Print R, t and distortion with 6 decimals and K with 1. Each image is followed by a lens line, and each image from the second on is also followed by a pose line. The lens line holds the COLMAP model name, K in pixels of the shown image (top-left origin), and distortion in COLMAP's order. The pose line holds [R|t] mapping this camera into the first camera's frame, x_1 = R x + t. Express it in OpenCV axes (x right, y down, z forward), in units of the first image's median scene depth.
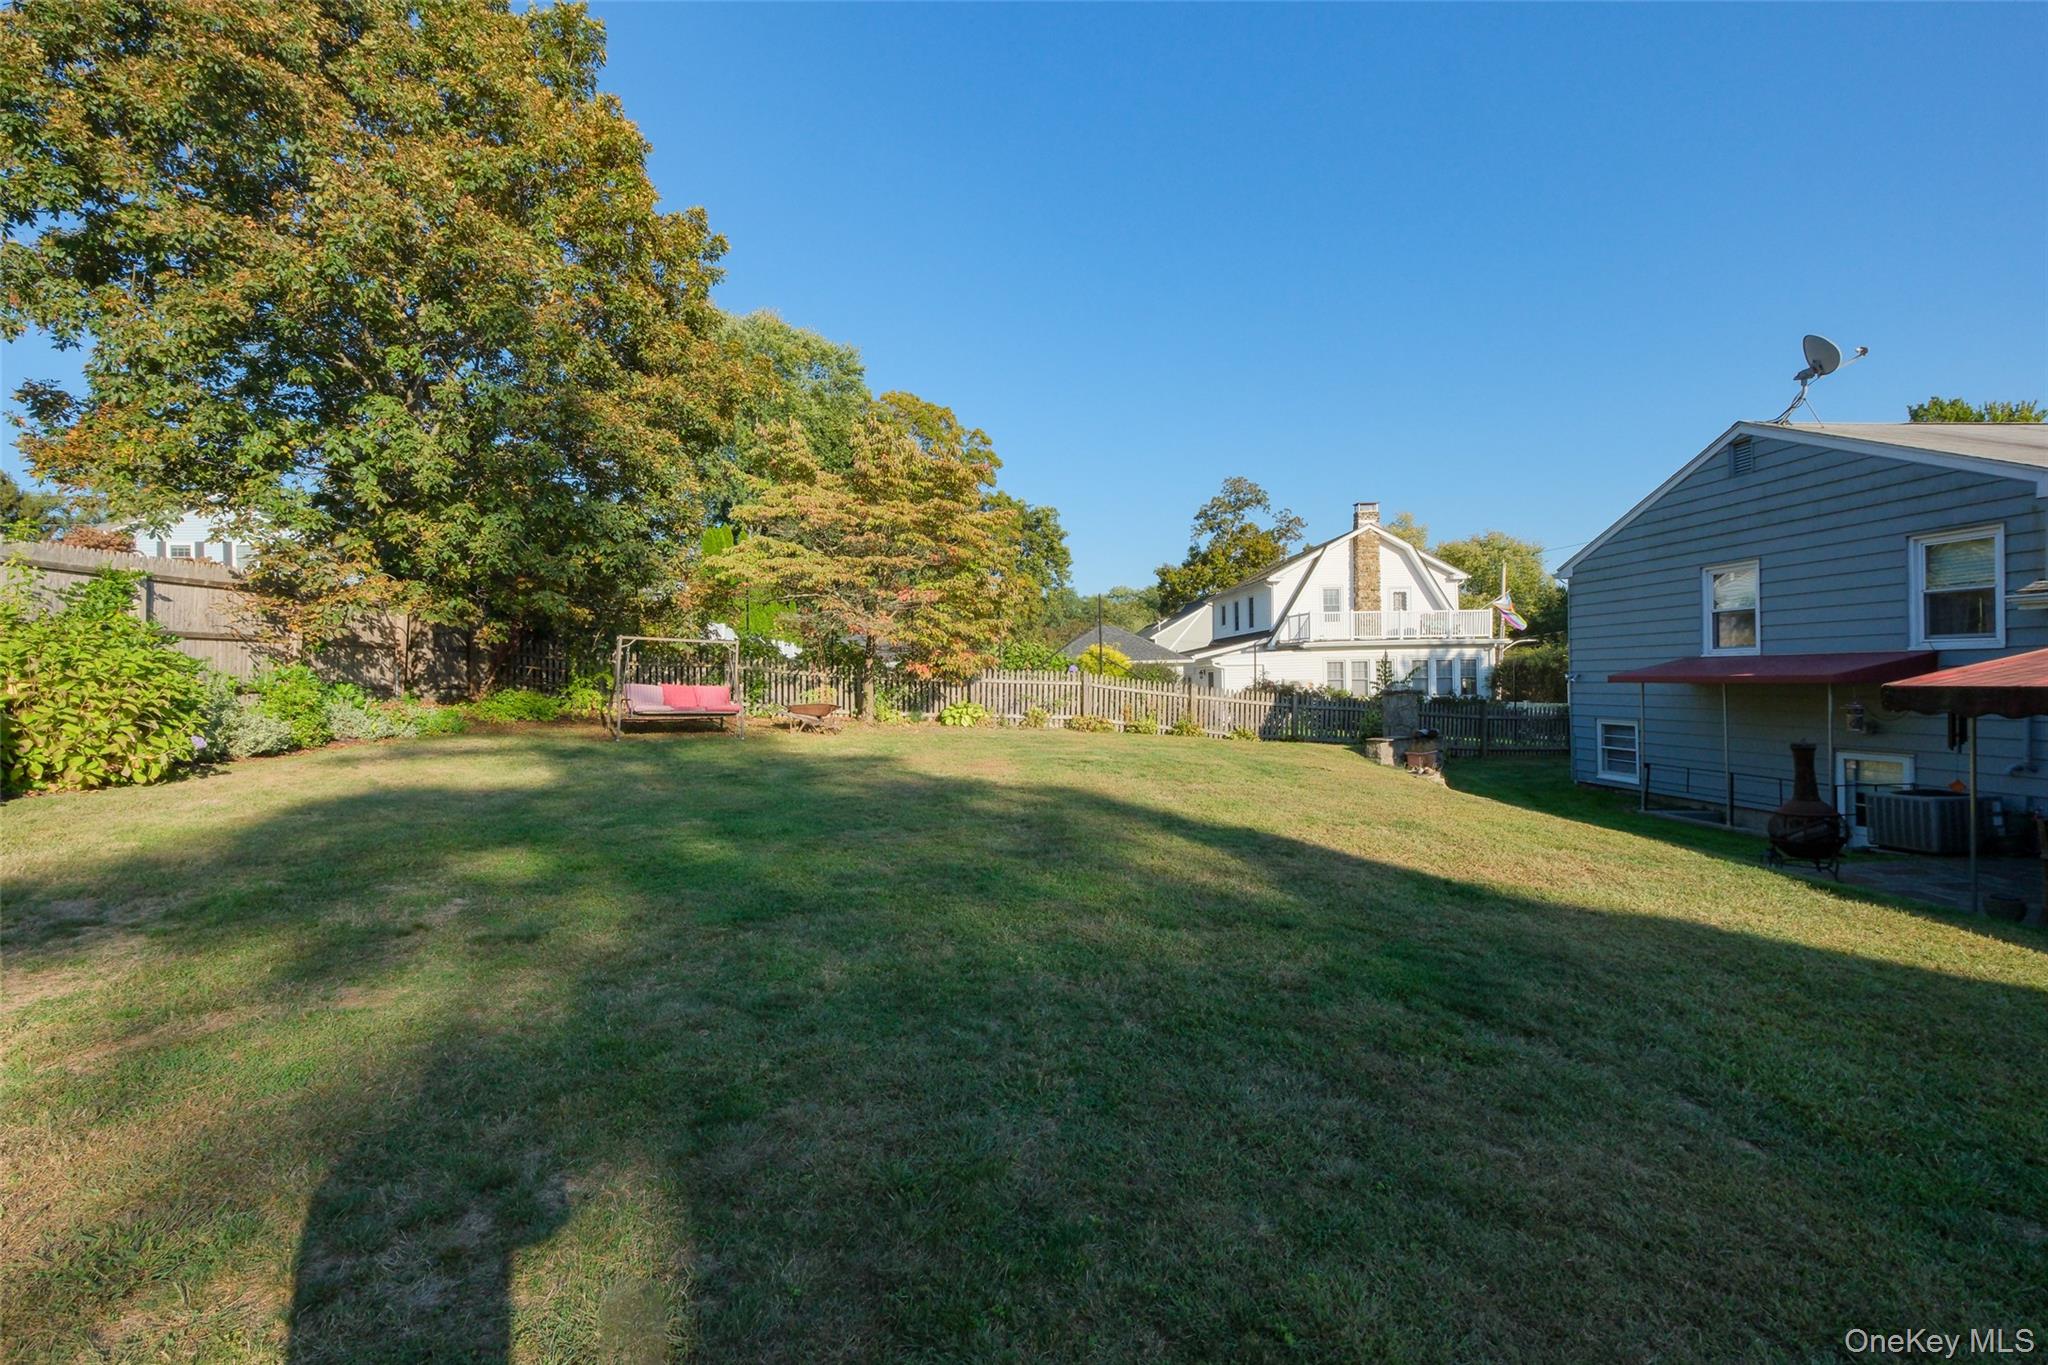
lens RADIAL K [[889.9, 0, 1040.0], [0, 889.9, 677.1], [0, 0, 1]] dist [0.001719, 0.000337]
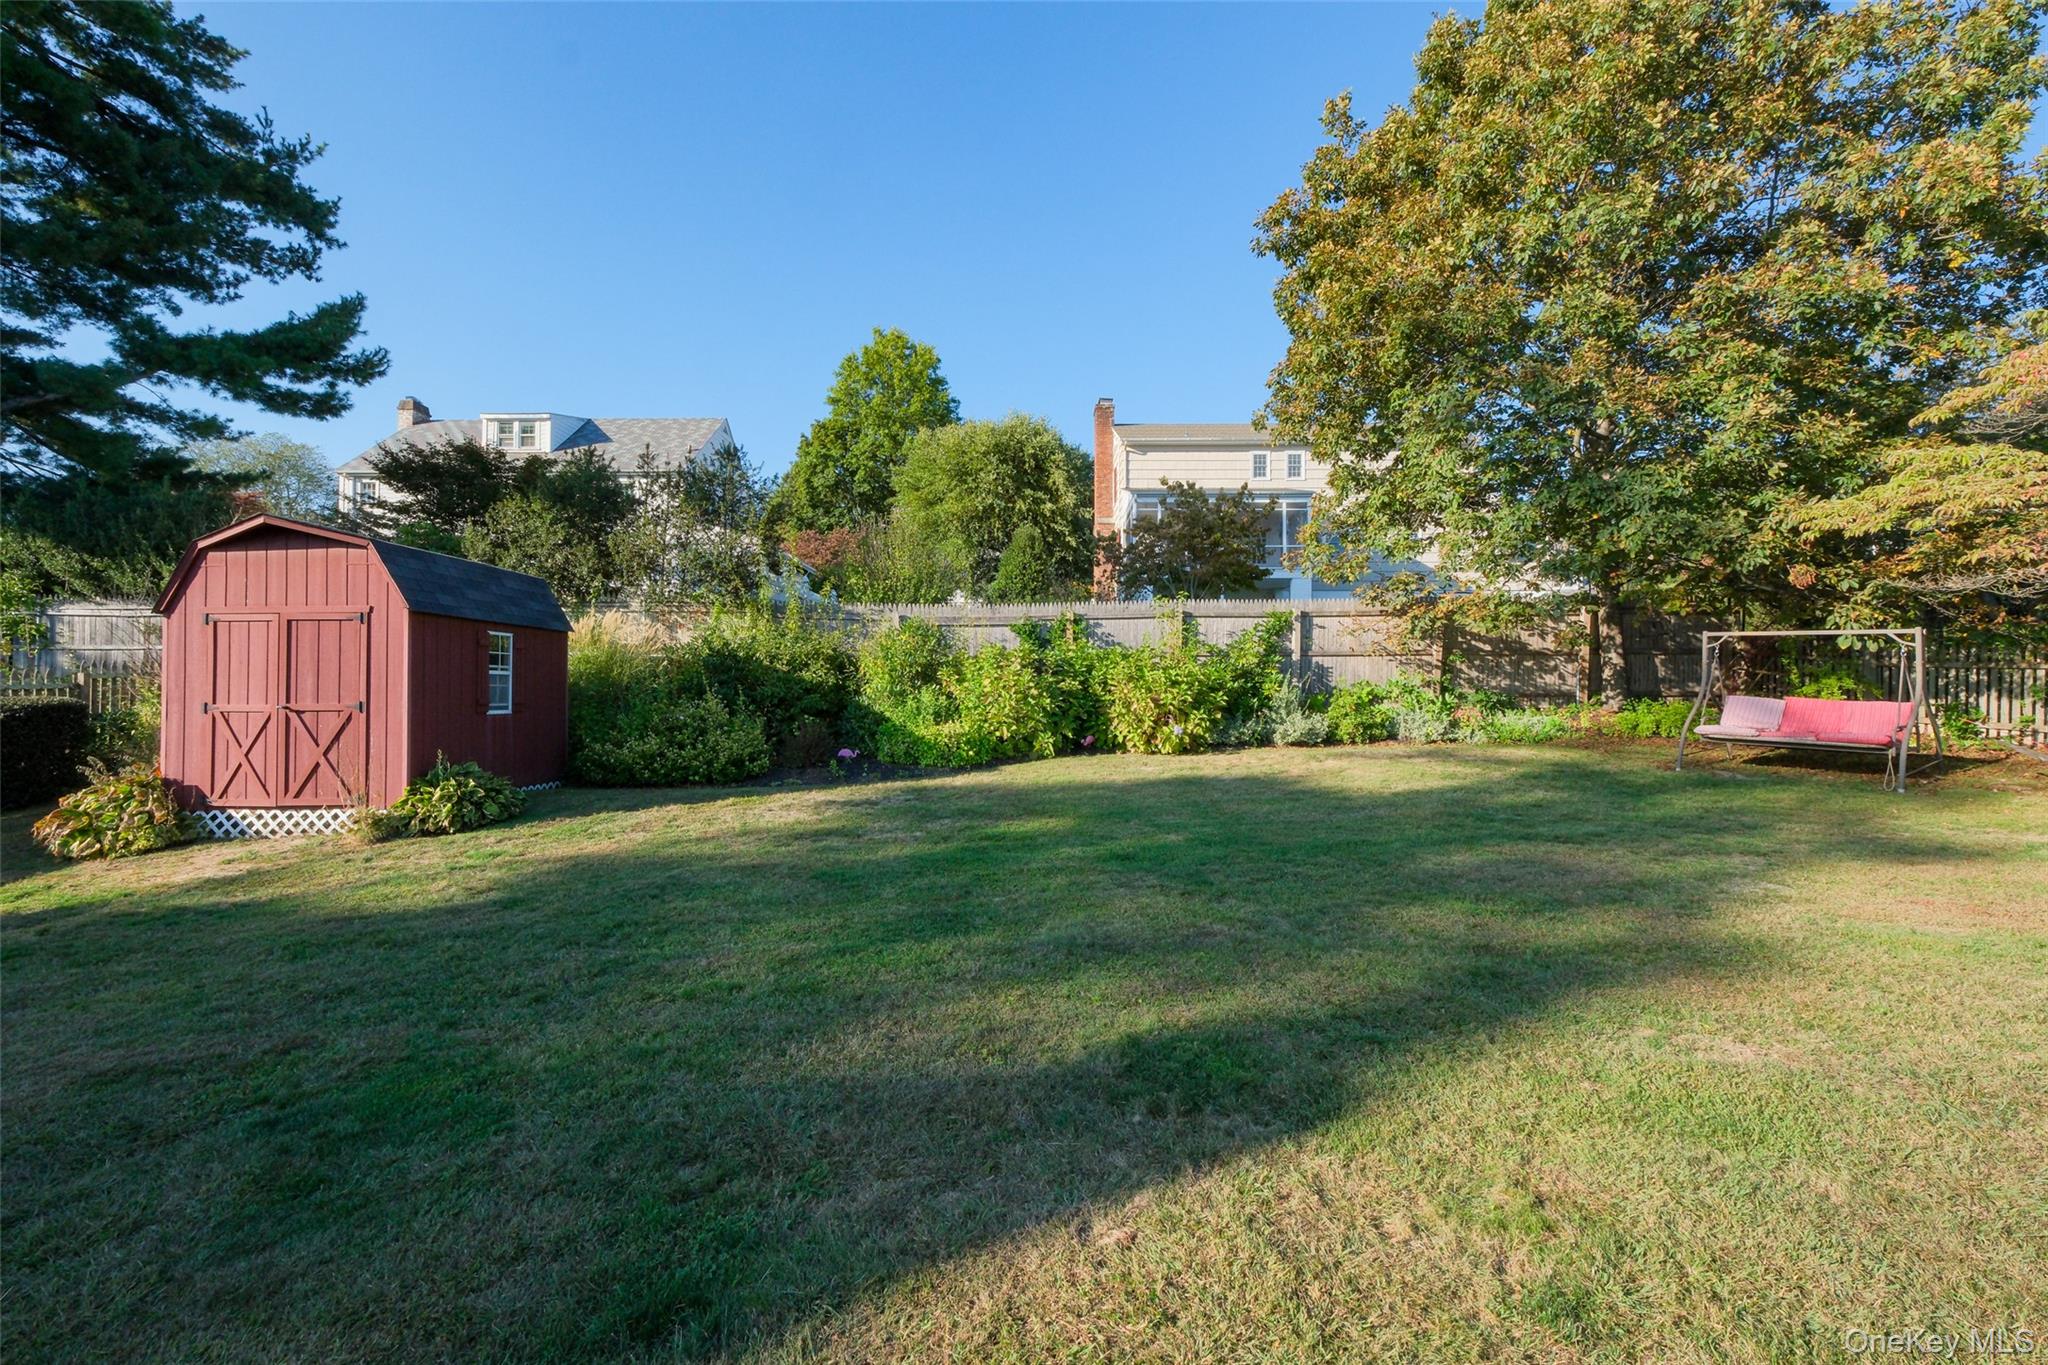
lens RADIAL K [[889.9, 0, 1013.9], [0, 889.9, 677.4], [0, 0, 1]] dist [0.001719, 0.000337]
pose [[-0.088170, 0.005127, -0.996092, 0.301438], [0.005410, 0.999974, 0.004668, -0.013267], [0.996091, -0.004977, -0.088195, 0.426633]]
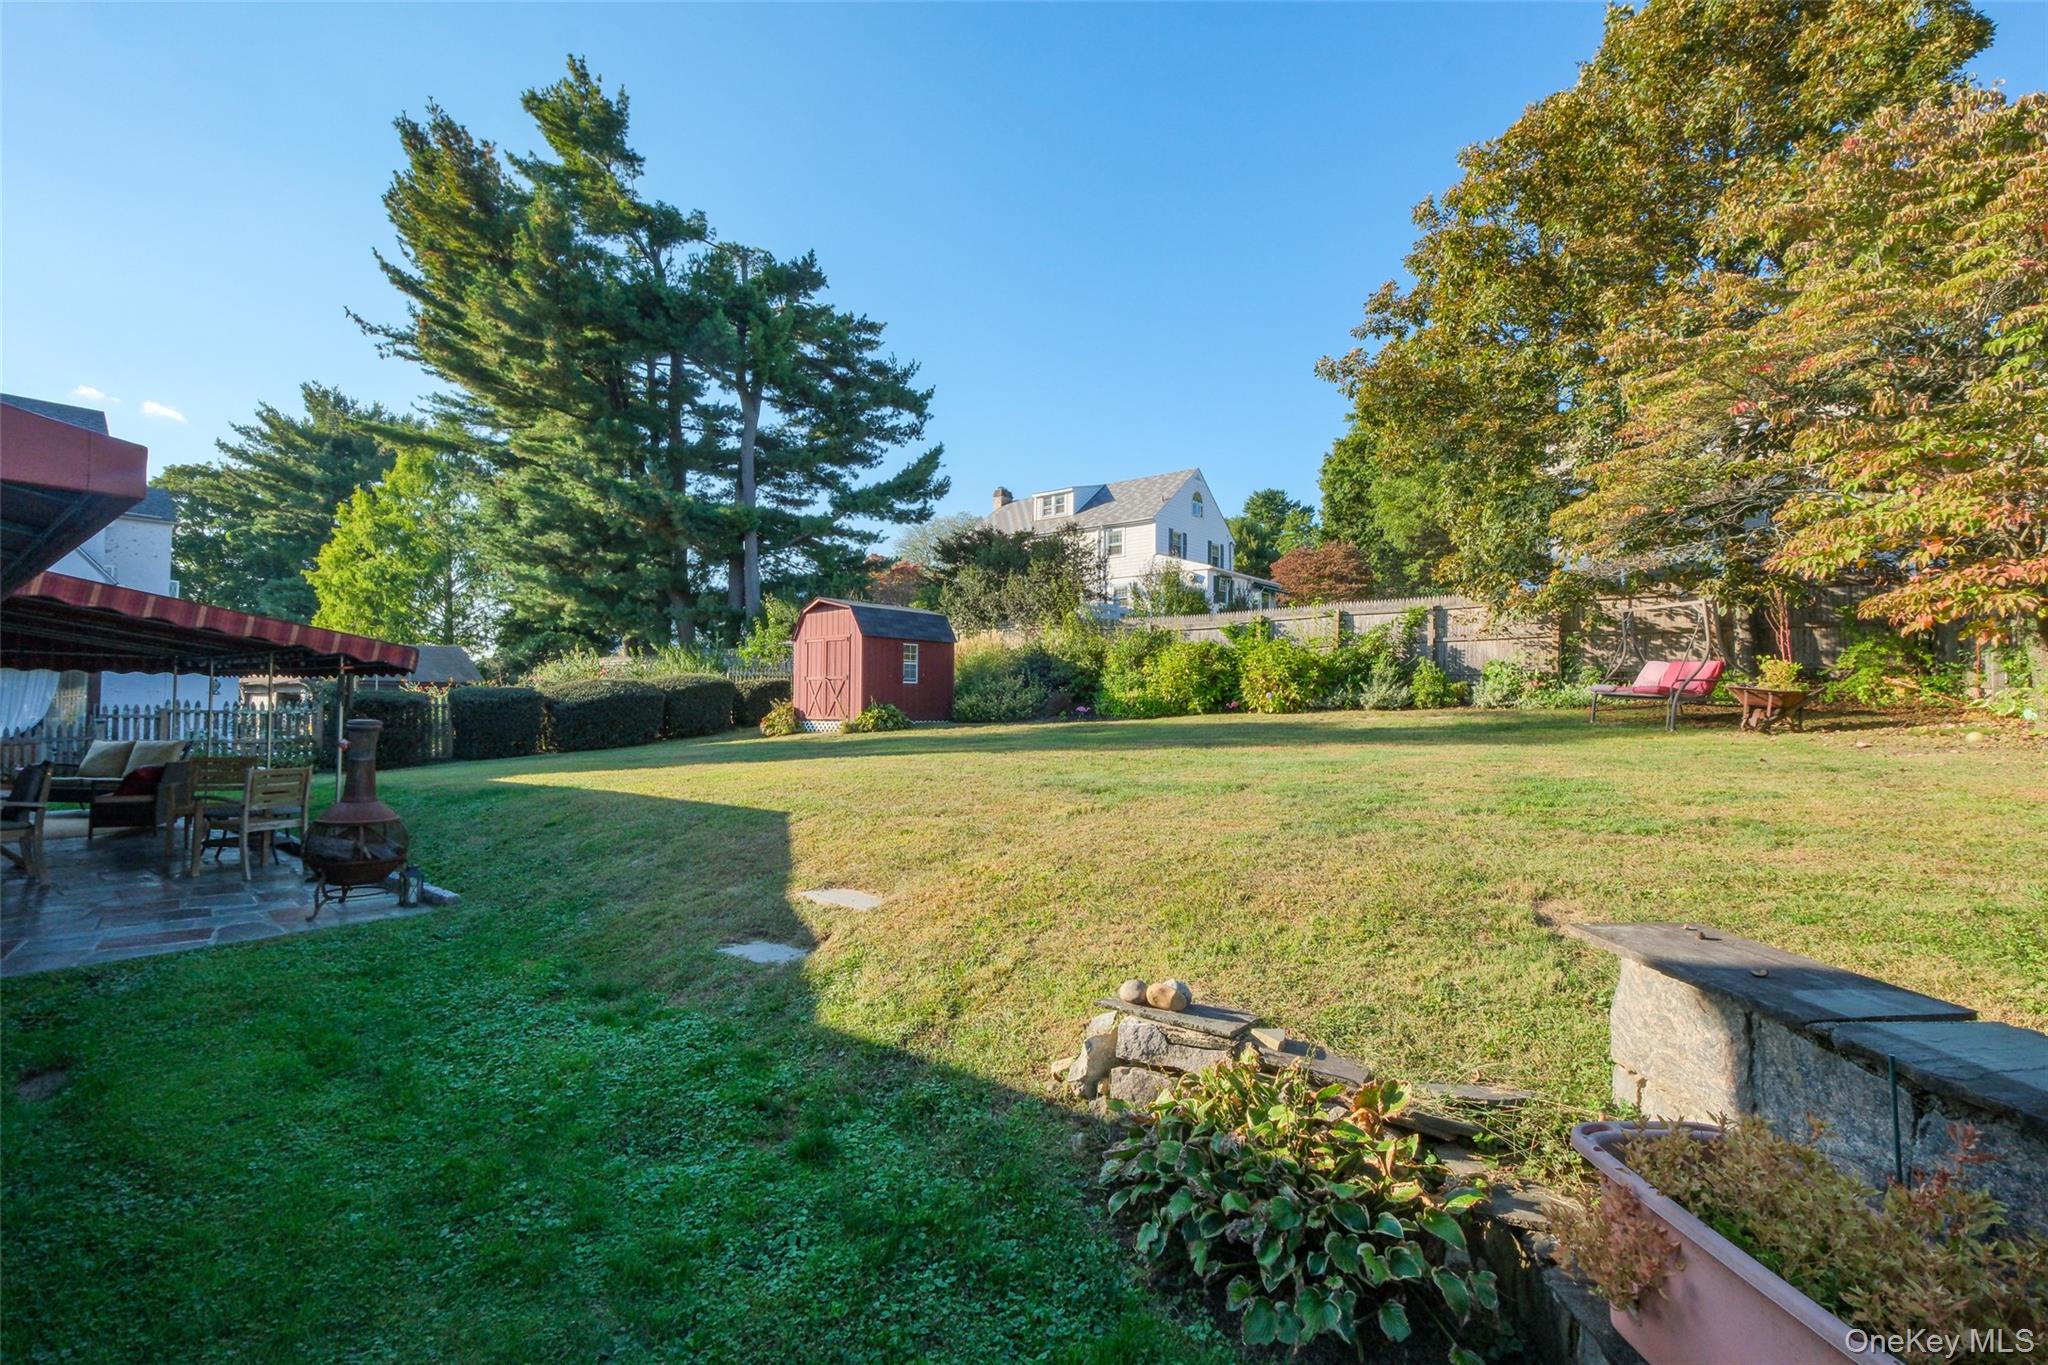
lens RADIAL K [[889.9, 0, 1026.7], [0, 889.9, 670.6], [0, 0, 1]] dist [0.001719, 0.000337]
pose [[-0.673863, -0.006418, -0.738828, 0.562212], [0.012141, 0.999731, -0.019759, 0.023946], [0.738756, -0.022285, -0.673604, 1.031265]]
